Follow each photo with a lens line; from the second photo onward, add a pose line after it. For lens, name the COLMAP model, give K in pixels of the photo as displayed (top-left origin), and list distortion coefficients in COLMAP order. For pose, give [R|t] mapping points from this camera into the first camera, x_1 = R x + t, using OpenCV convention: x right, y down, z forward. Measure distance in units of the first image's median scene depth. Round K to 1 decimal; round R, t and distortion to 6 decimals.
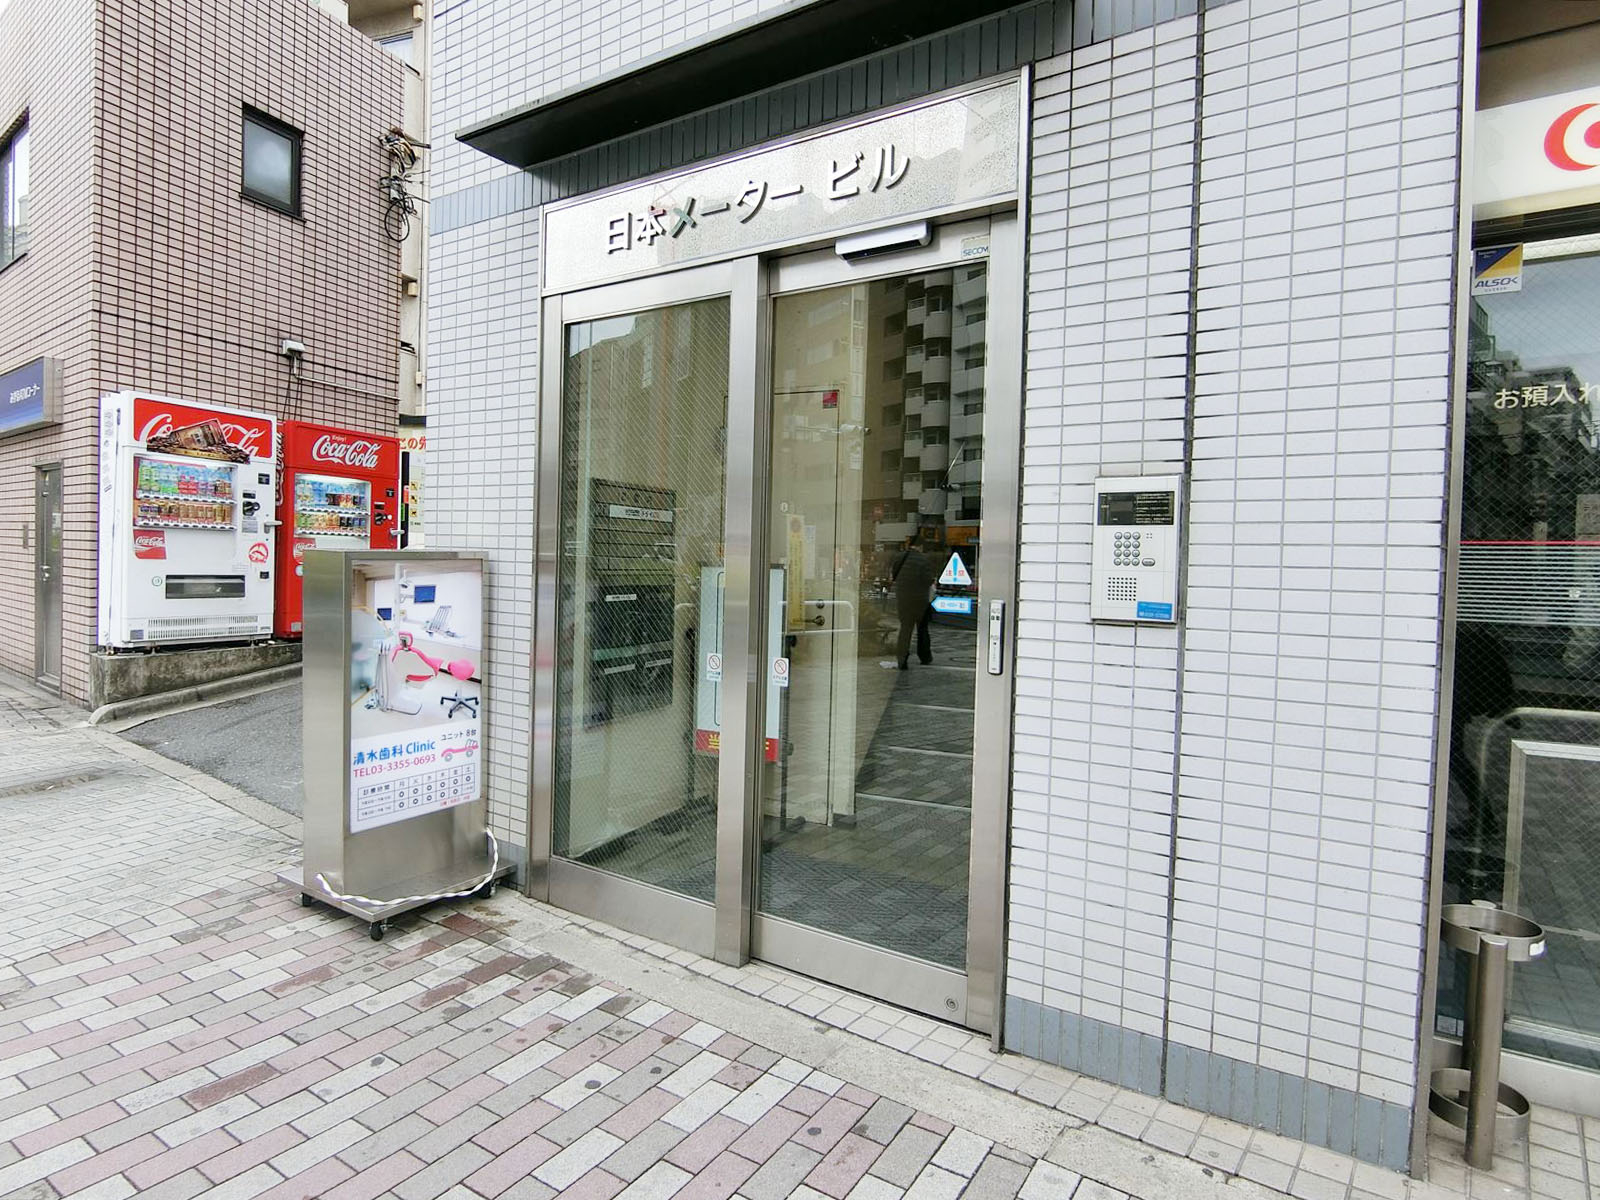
lens RADIAL K [[865.0, 0, 804.9], [0, 865.0, 588.9], [0, 0, 1]] dist [-0.031929, -0.000617]
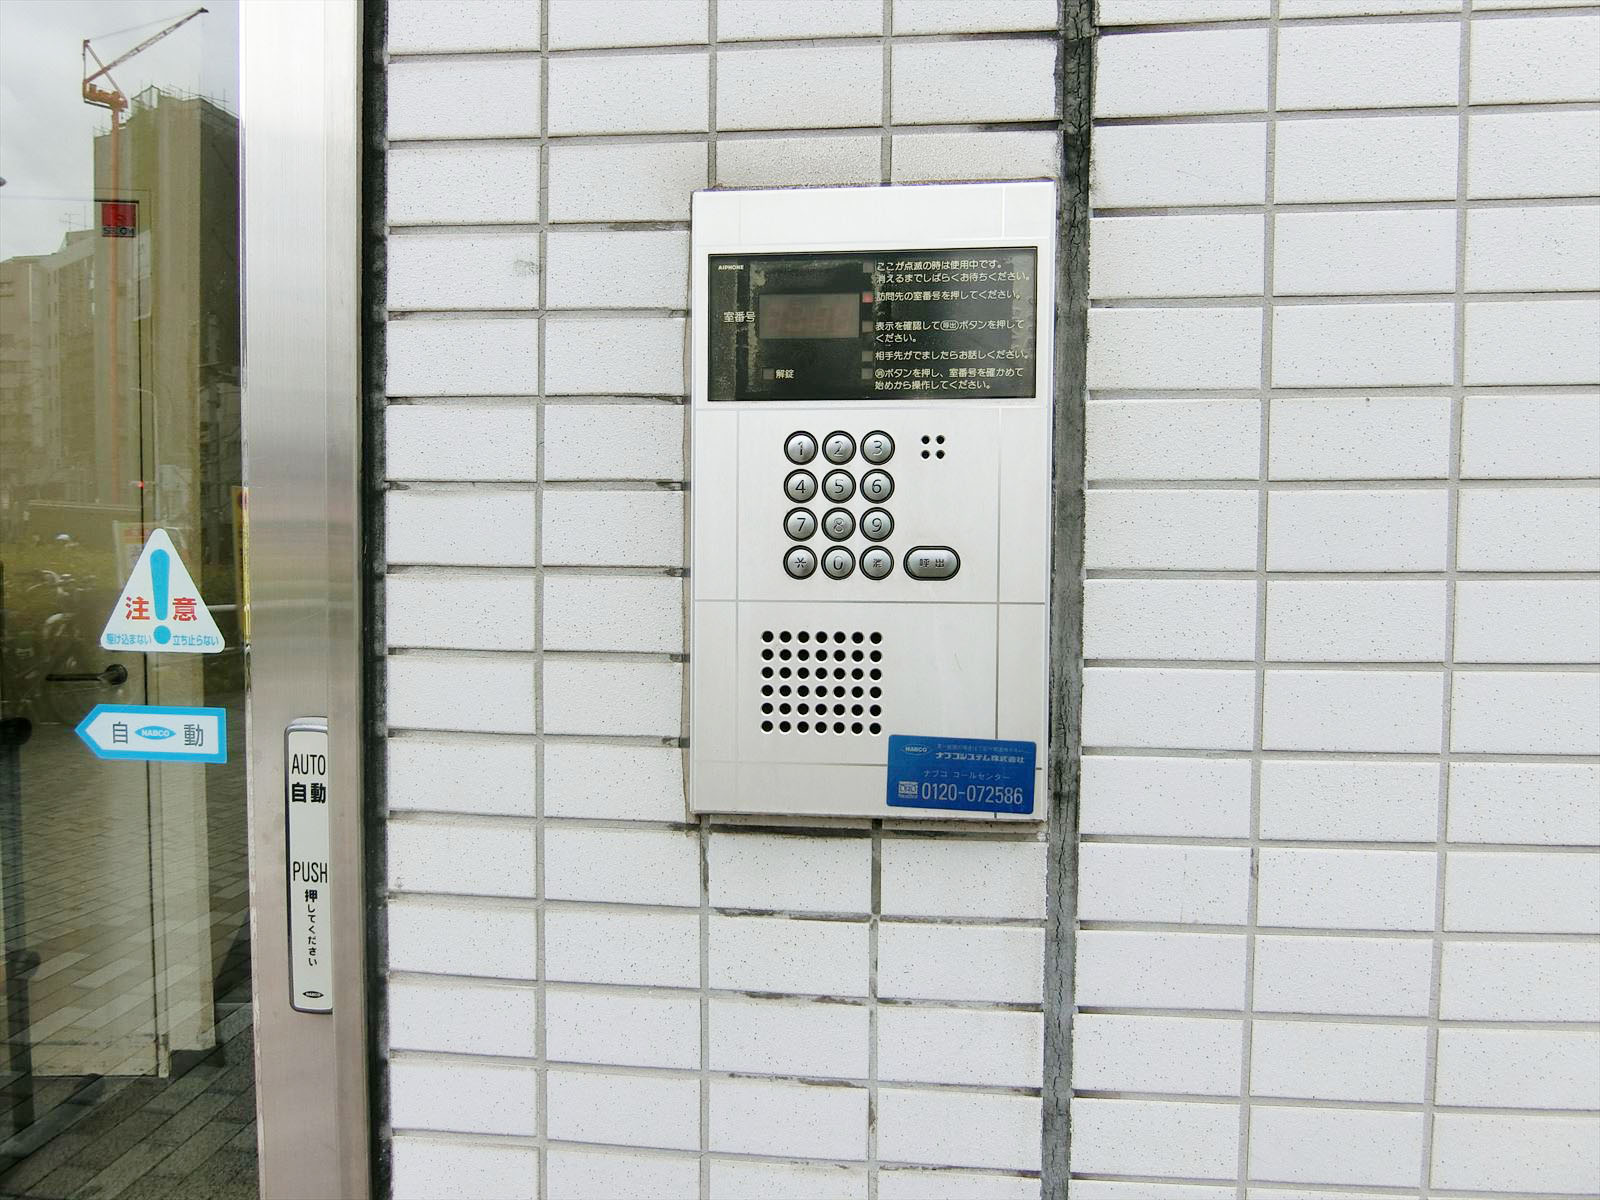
lens RADIAL K [[1021.1, 0, 797.8], [0, 1021.1, 566.7], [0, 0, 1]] dist [-0.040617, -0.000116]
pose [[0.890558, -0.029956, 0.453883, 0.242007], [0.028794, 0.999540, 0.009474, -0.032957], [-0.453958, 0.004631, 0.891011, 0.764334]]
